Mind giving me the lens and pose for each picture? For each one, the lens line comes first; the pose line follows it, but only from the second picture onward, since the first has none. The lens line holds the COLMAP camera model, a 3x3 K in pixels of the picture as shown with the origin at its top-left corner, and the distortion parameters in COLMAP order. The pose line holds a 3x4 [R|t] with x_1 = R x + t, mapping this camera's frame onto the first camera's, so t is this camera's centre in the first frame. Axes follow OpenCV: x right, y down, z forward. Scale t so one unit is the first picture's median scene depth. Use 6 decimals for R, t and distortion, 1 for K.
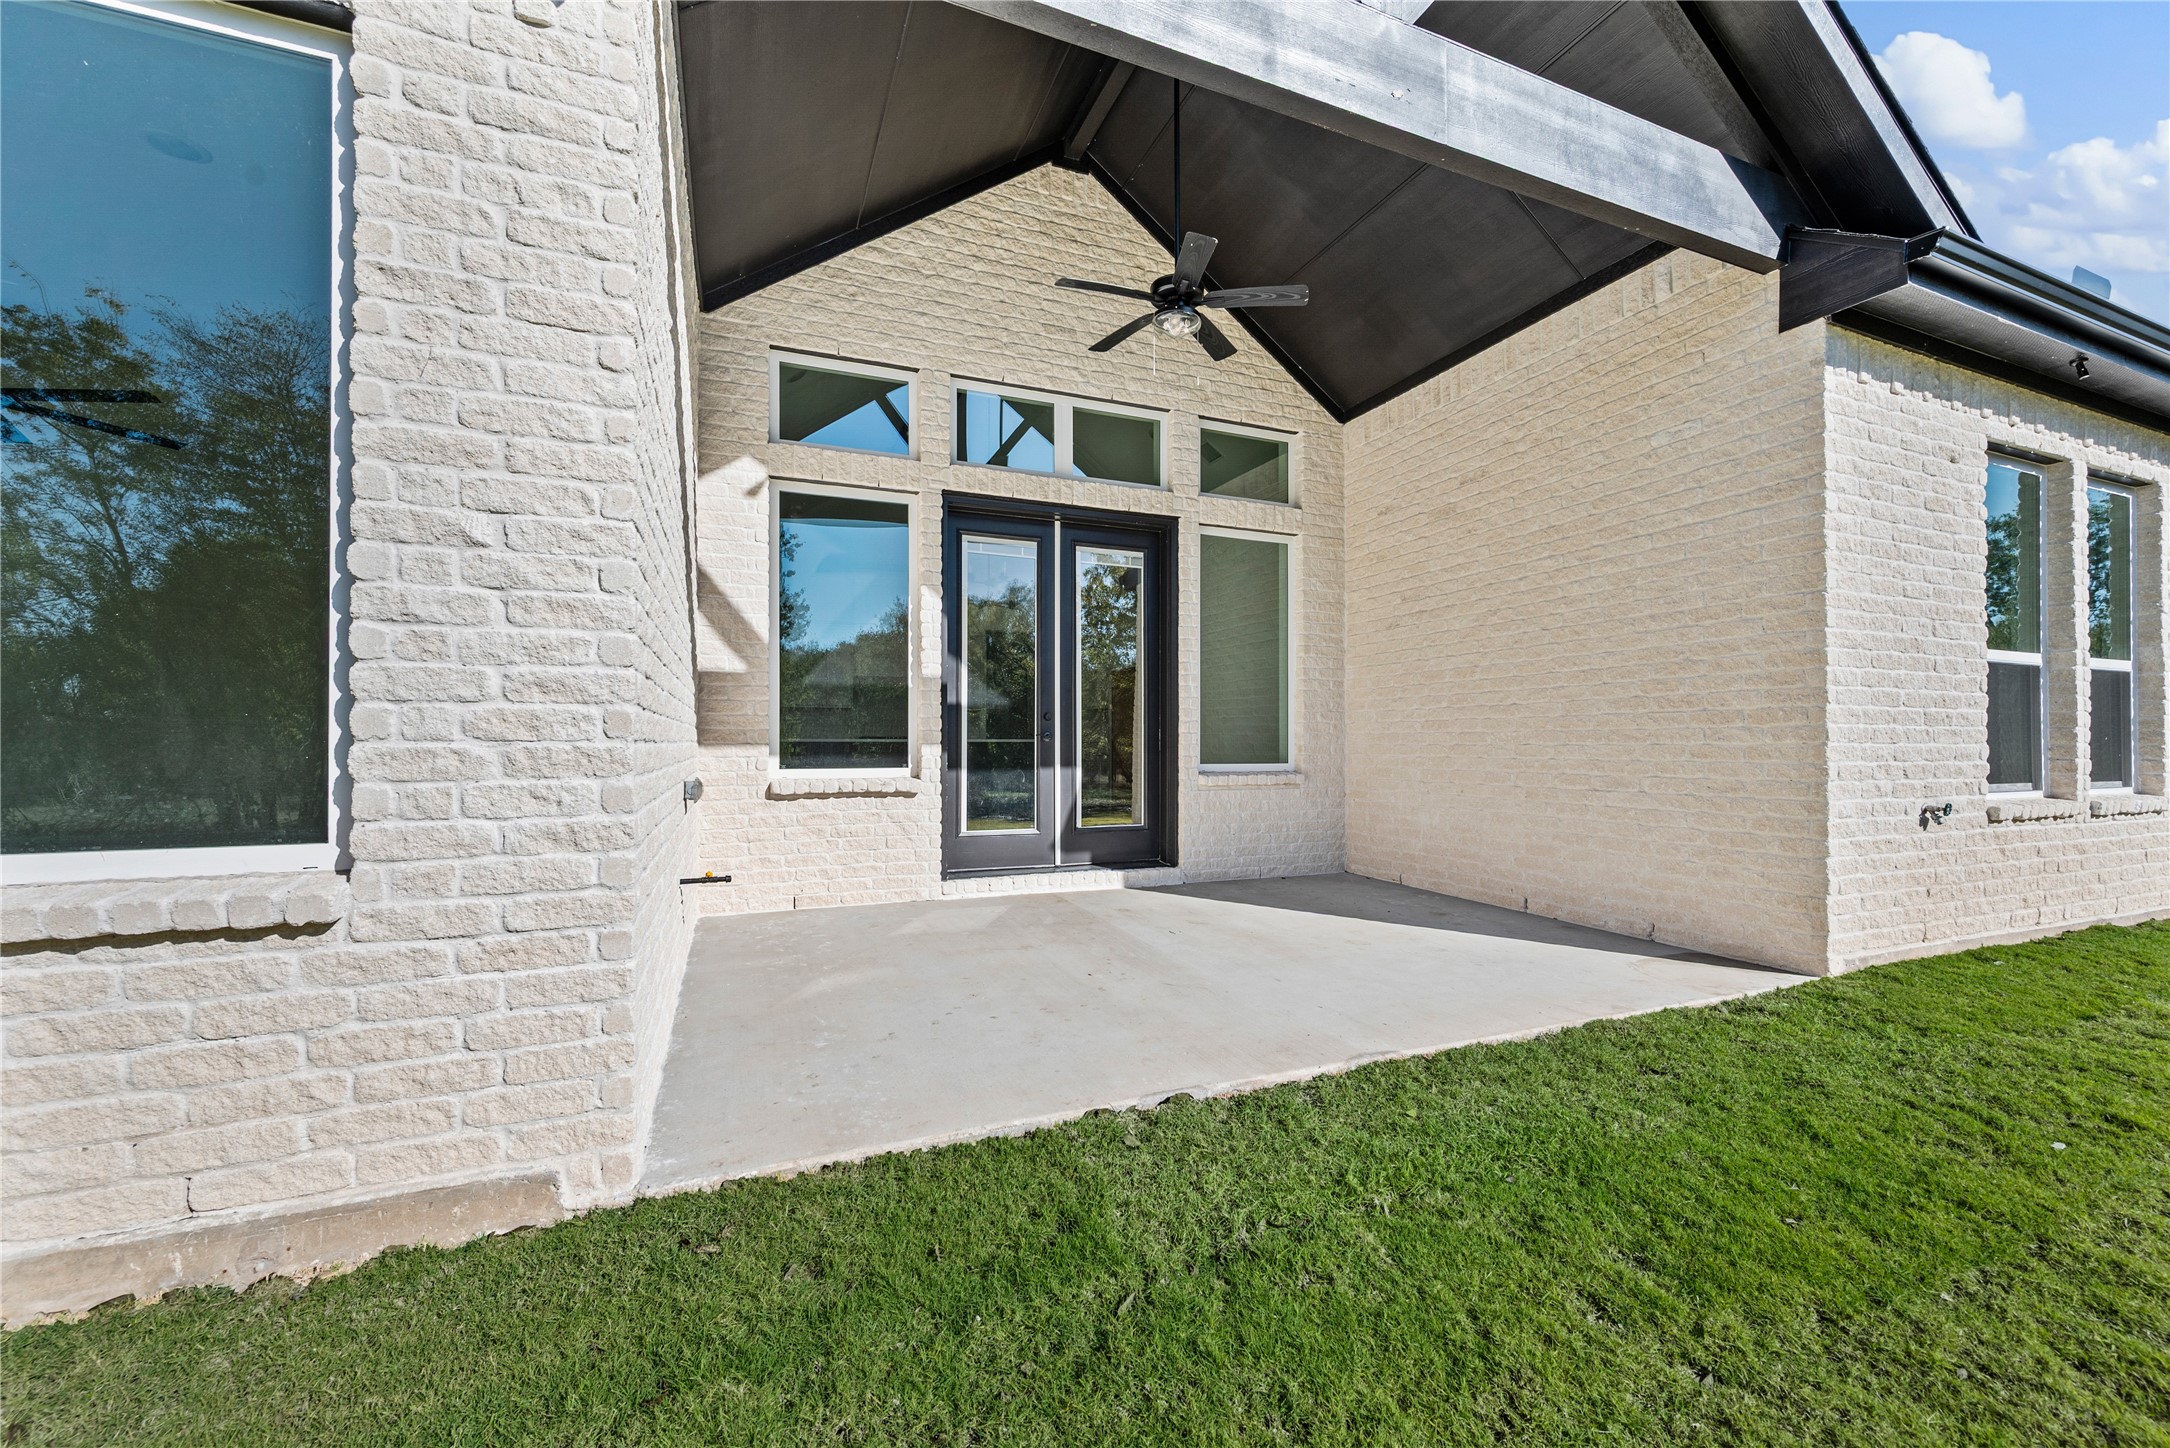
lens RADIAL K [[859.7, 0, 1079.5], [0, 859.7, 736.0], [0, 0, 1]] dist [-0.003556, 0.001121]
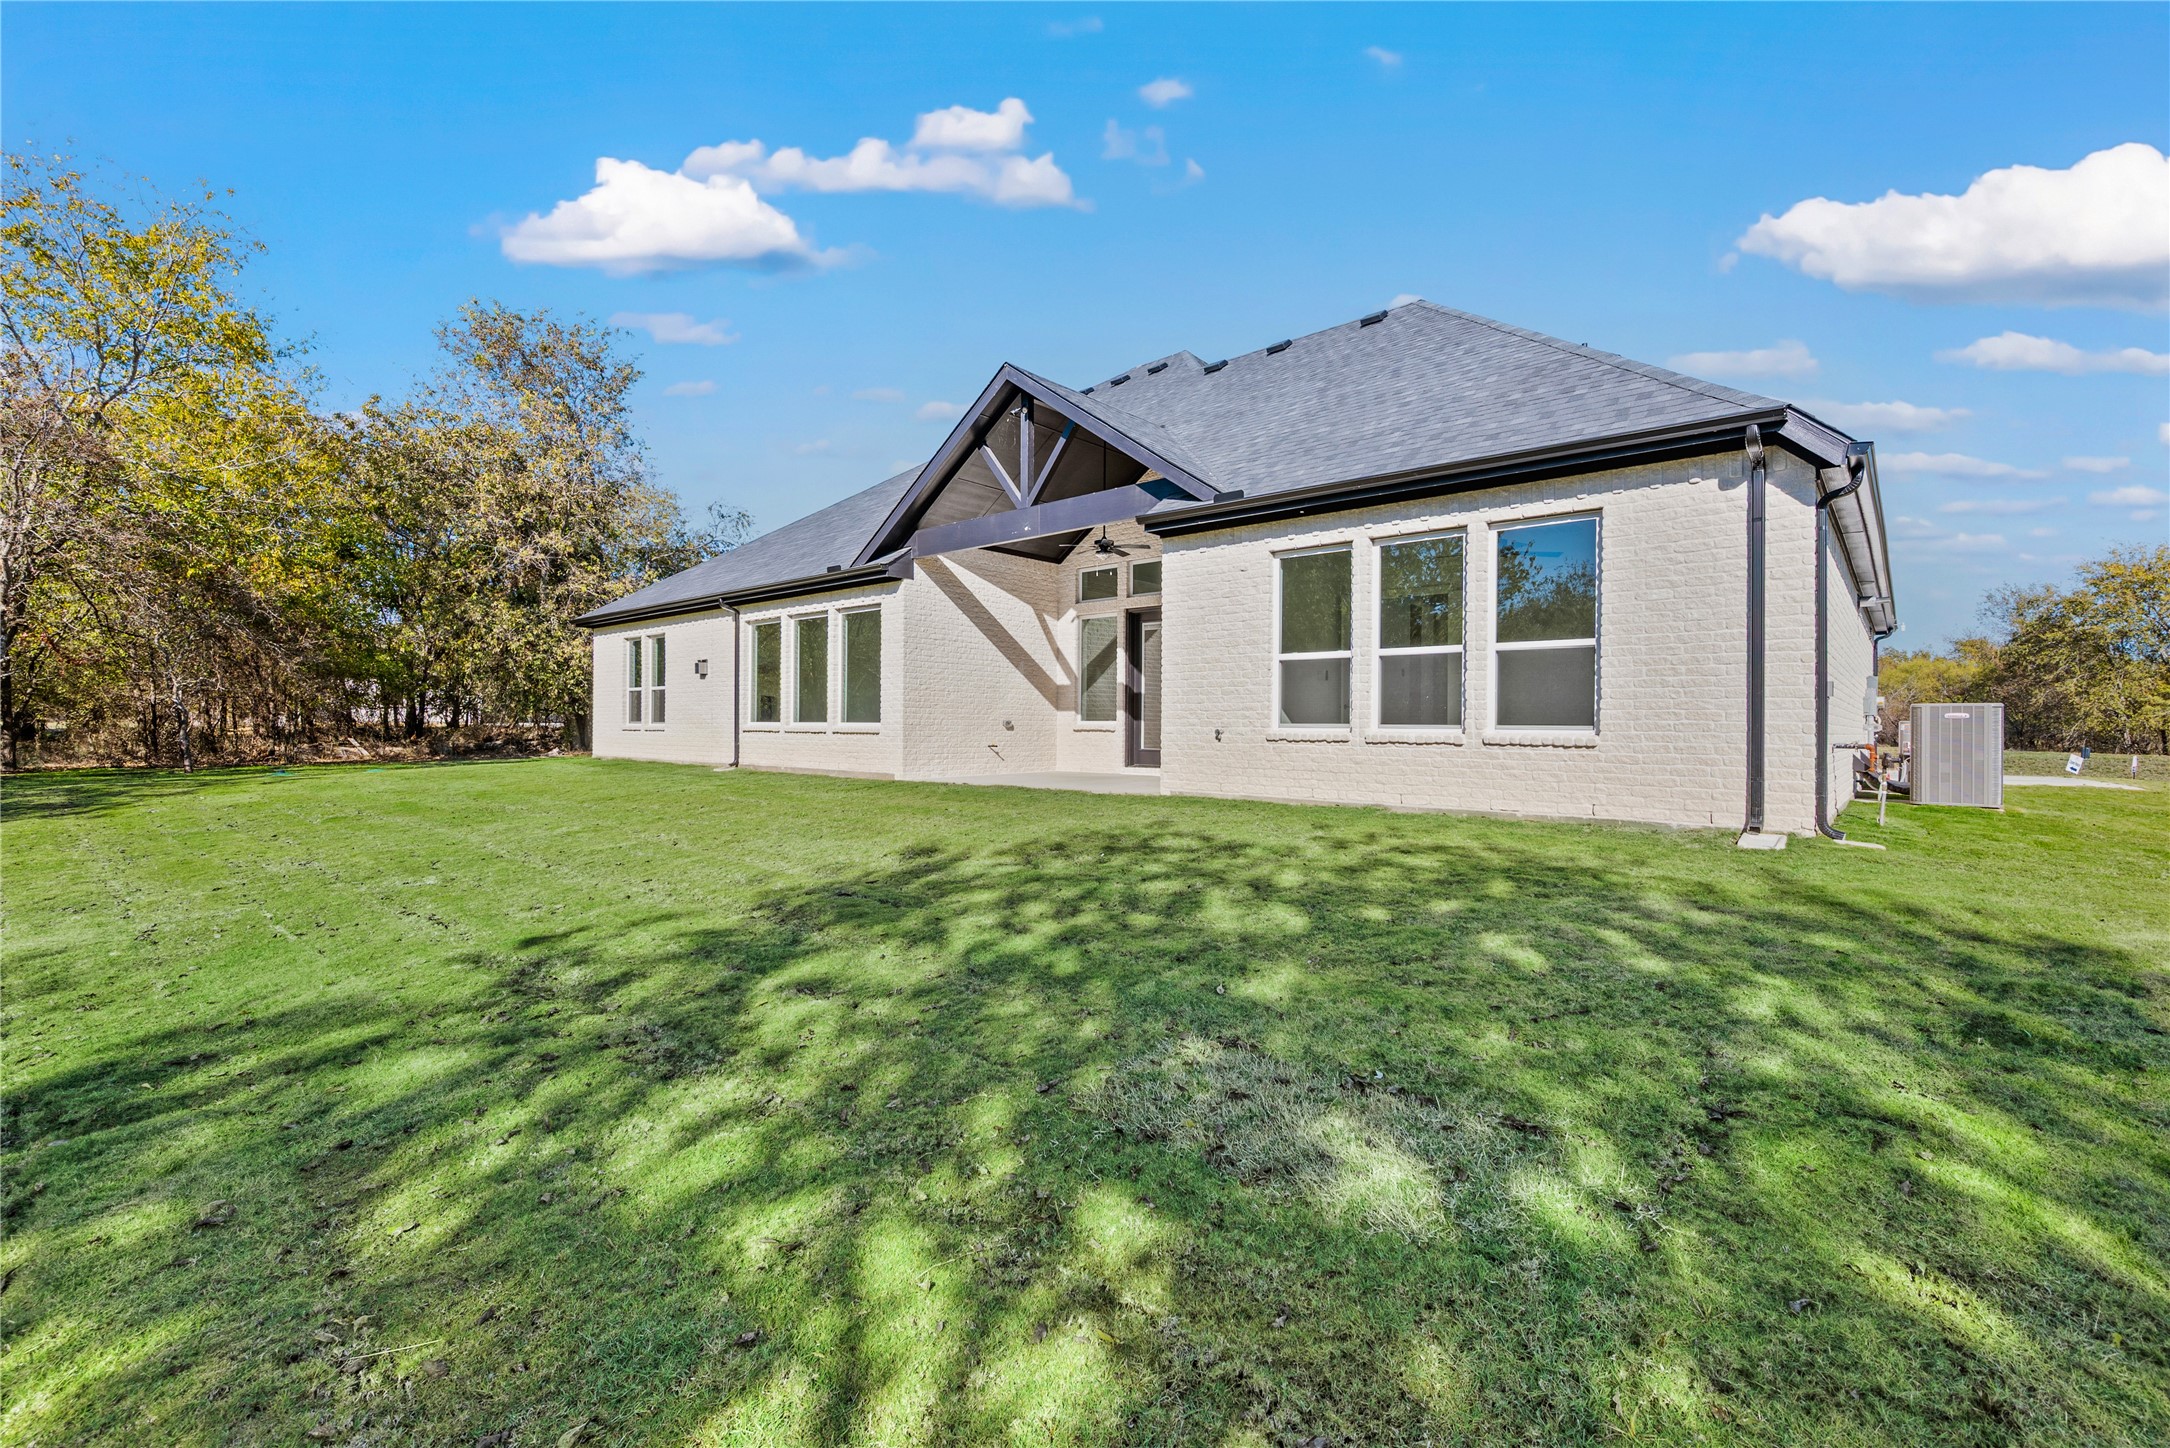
lens RADIAL K [[942.1, 0, 1065.5], [0, 942.1, 721.9], [0, 0, 1]] dist [-0.000145, -0.000260]
pose [[0.437912, -0.000642, -0.899017, 2.511307], [0.010705, 0.999933, 0.004500, 0.032403], [0.898954, -0.011594, 0.437890, -0.381599]]
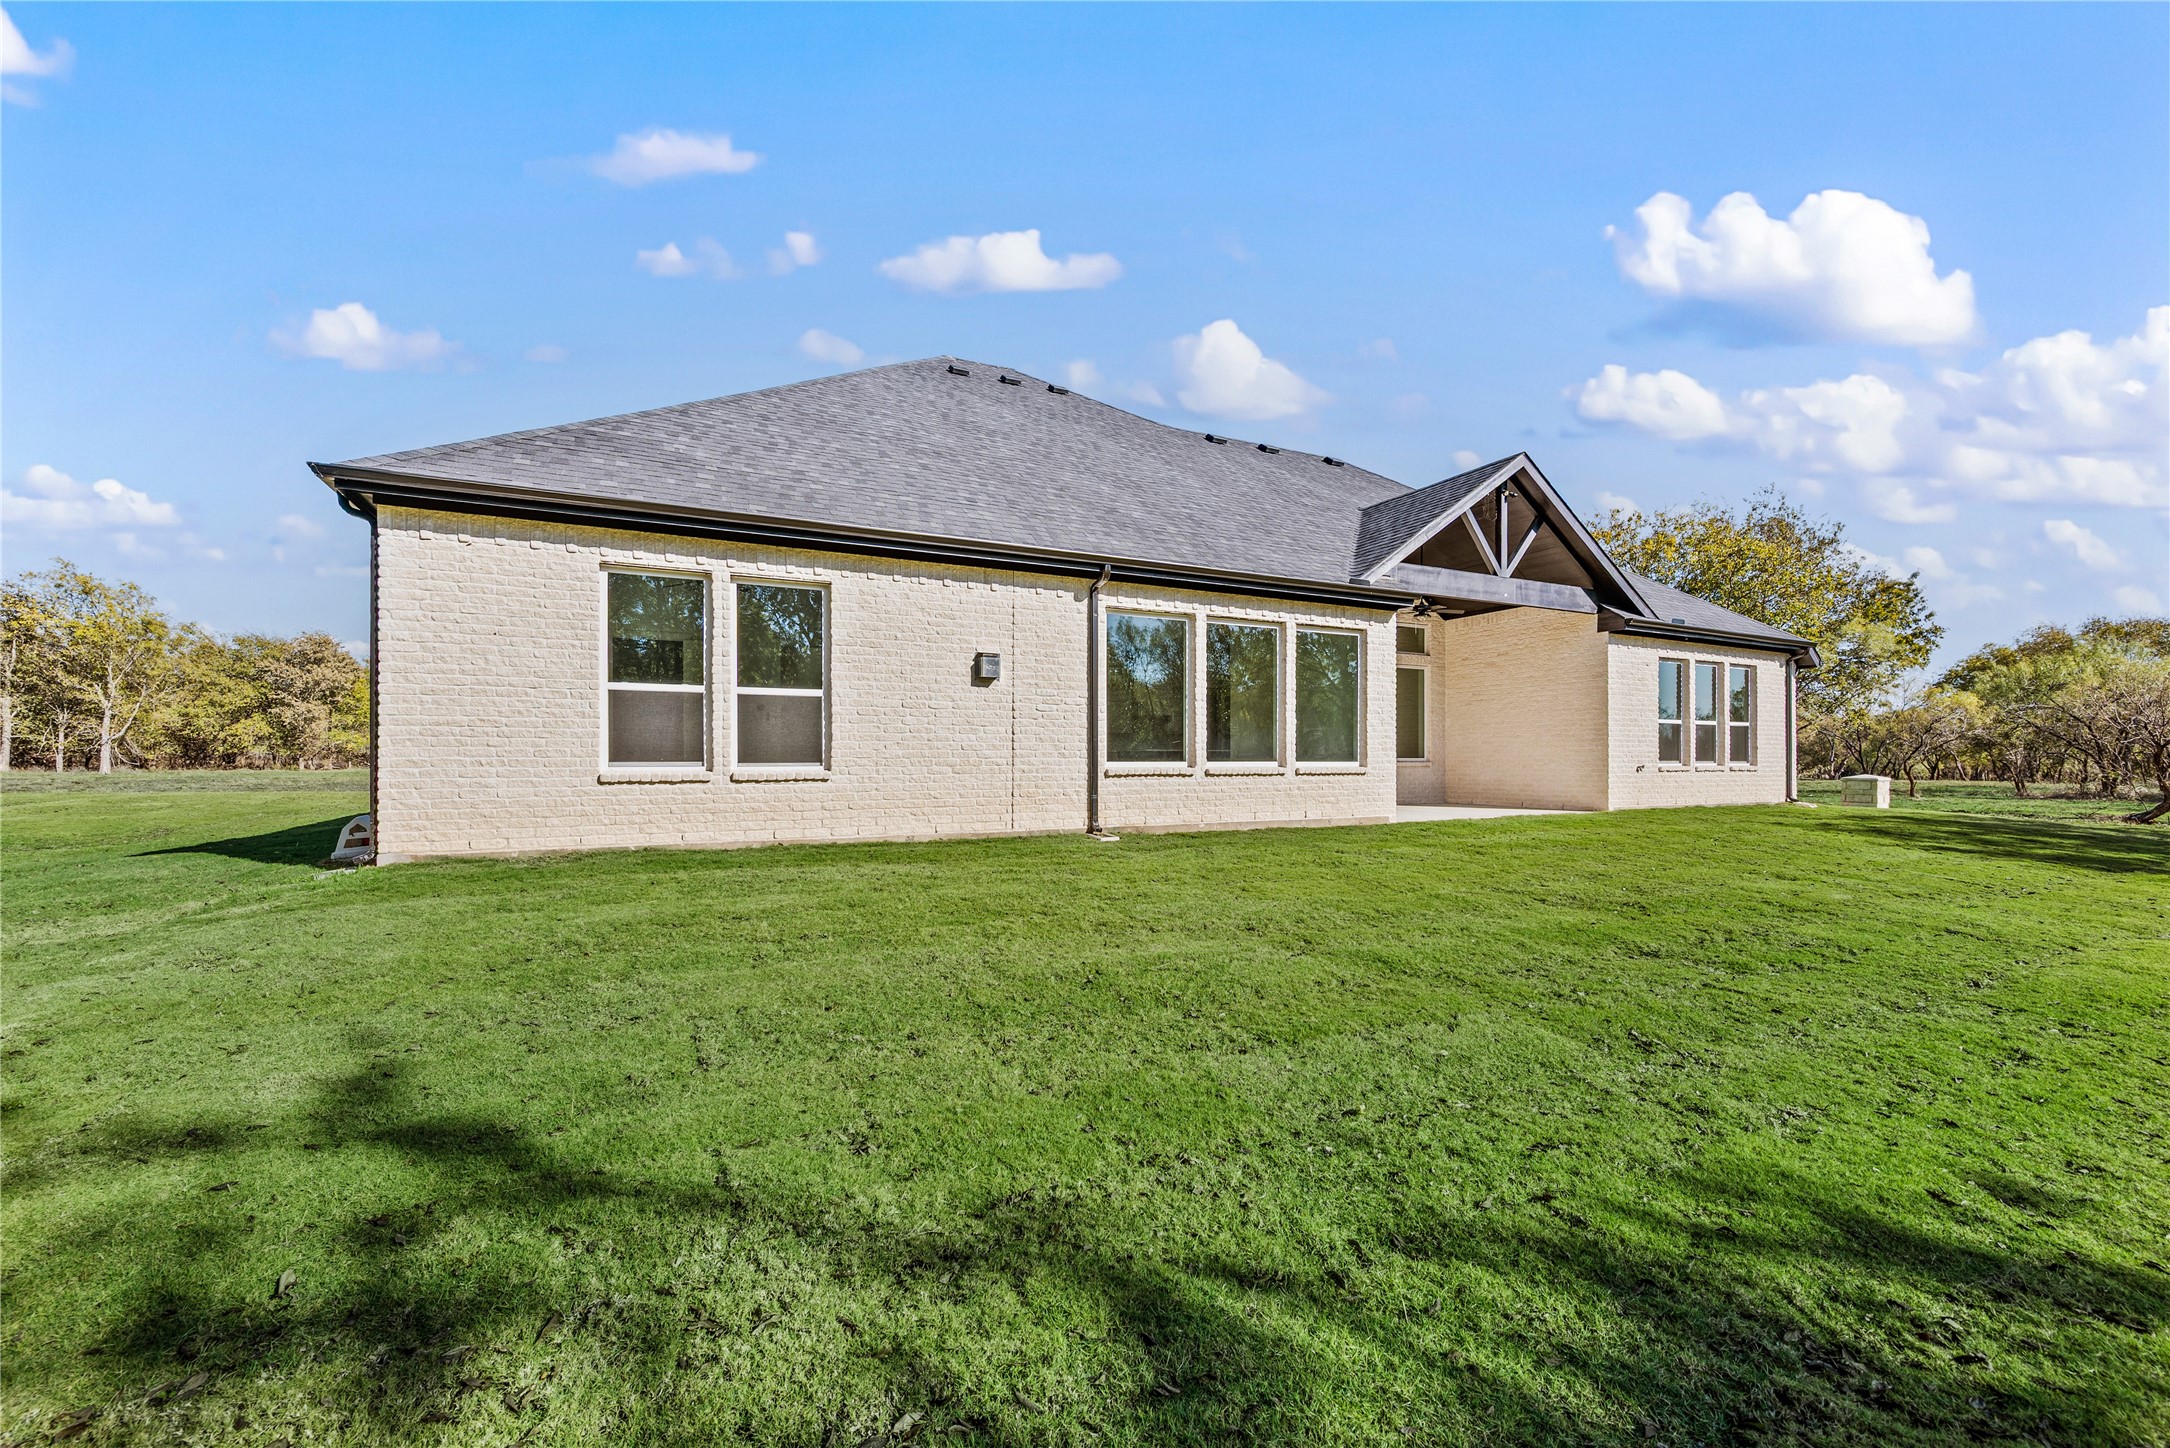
lens RADIAL K [[859.7, 0, 1075.2], [0, 859.7, 744.6], [0, 0, 1]] dist [-0.003556, 0.001121]
pose [[0.997838, -0.000848, 0.065718, -1.288031], [0.001197, 0.999985, -0.005272, 0.007827], [-0.065712, 0.005340, 0.997824, -1.961997]]
